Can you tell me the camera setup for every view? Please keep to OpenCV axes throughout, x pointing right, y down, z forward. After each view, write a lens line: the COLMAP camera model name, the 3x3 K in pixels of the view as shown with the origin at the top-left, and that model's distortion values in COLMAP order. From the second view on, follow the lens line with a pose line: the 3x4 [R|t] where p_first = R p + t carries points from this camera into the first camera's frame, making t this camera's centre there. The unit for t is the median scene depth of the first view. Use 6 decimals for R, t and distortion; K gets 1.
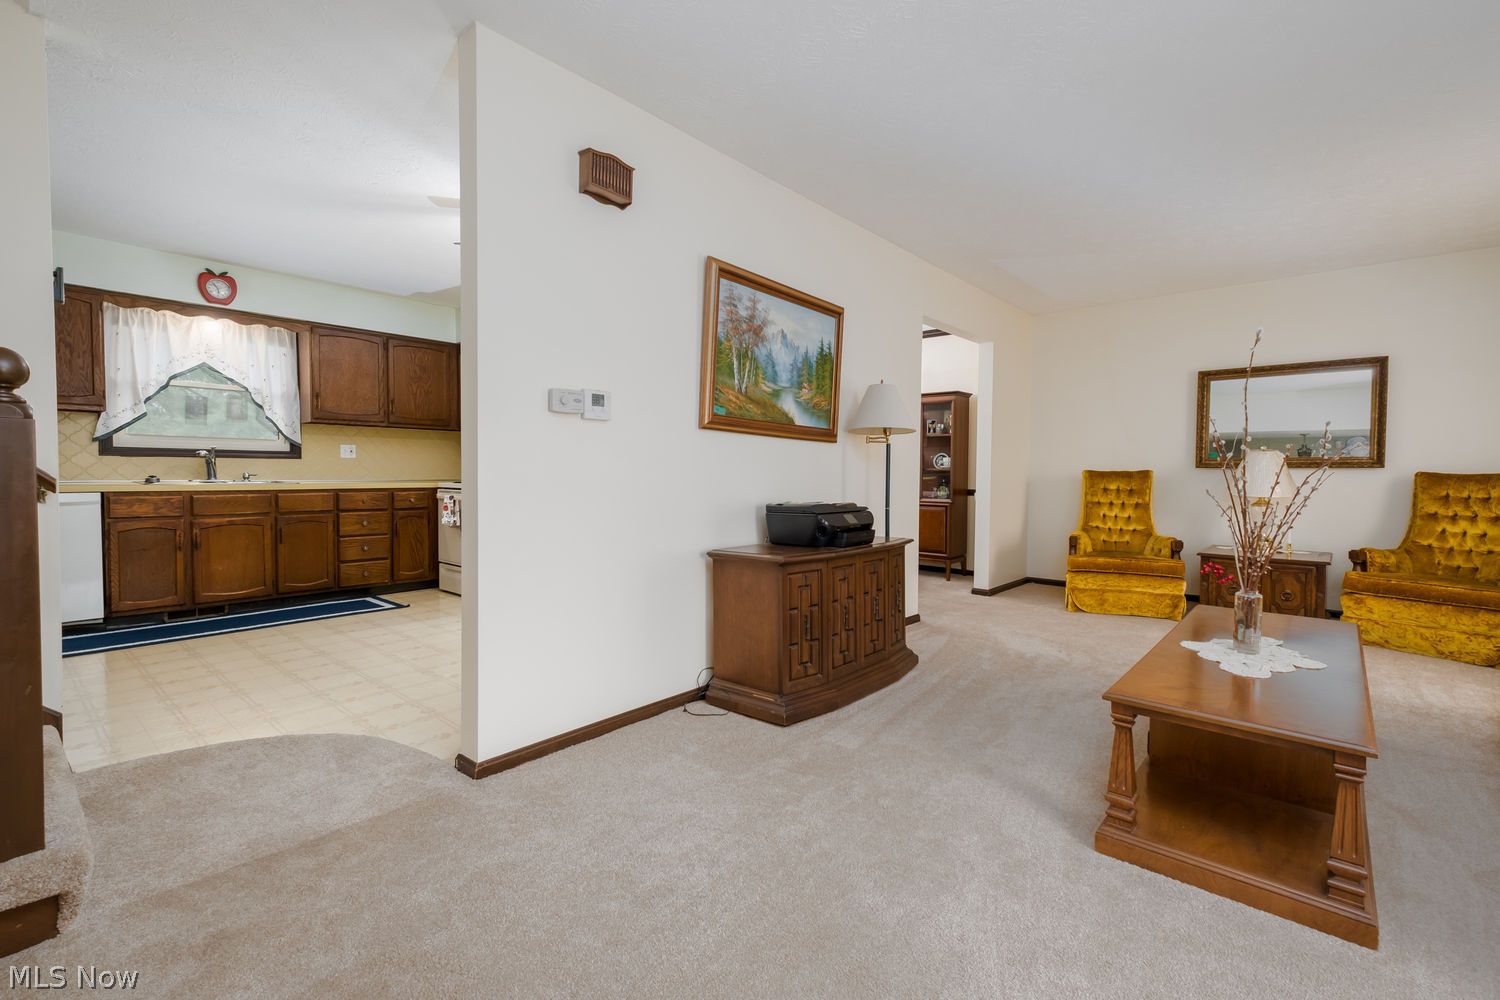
lens RADIAL K [[660.3, 0, 753.1], [0, 660.3, 496.2], [0, 0, 1]] dist [0.024327, -0.003446]
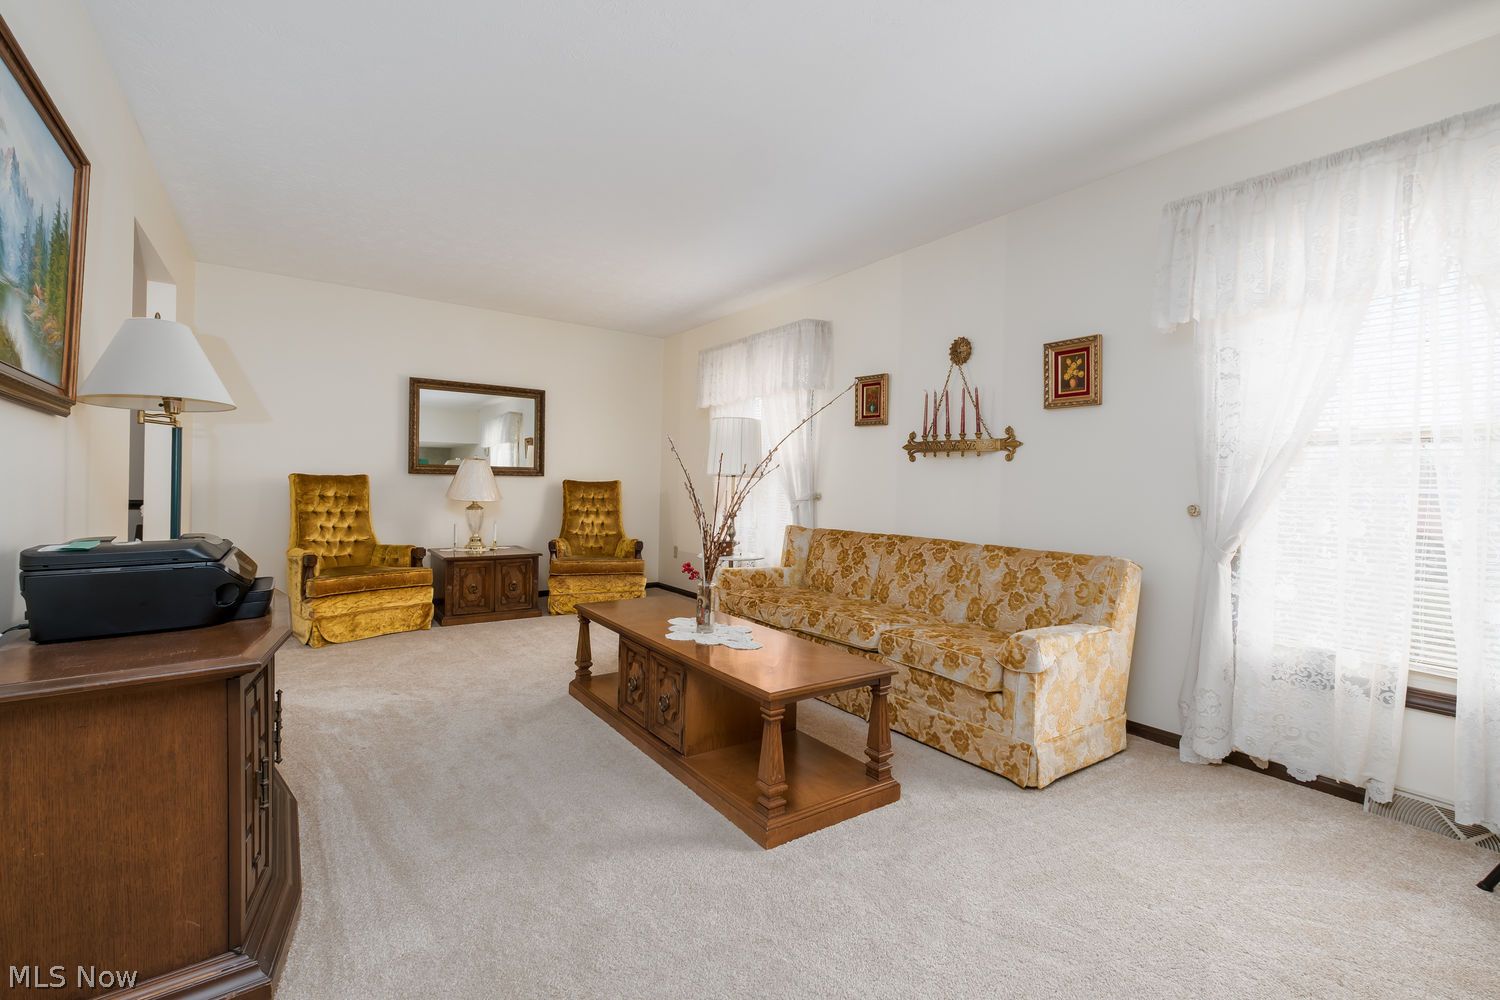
lens RADIAL K [[660.3, 0, 744.1], [0, 660.3, 486.3], [0, 0, 1]] dist [0.024327, -0.003446]
pose [[0.247629, -0.003330, 0.968849, -0.210085], [0.019366, 0.999811, -0.001513, -0.014432], [-0.968661, 0.019138, 0.247647, 0.325450]]
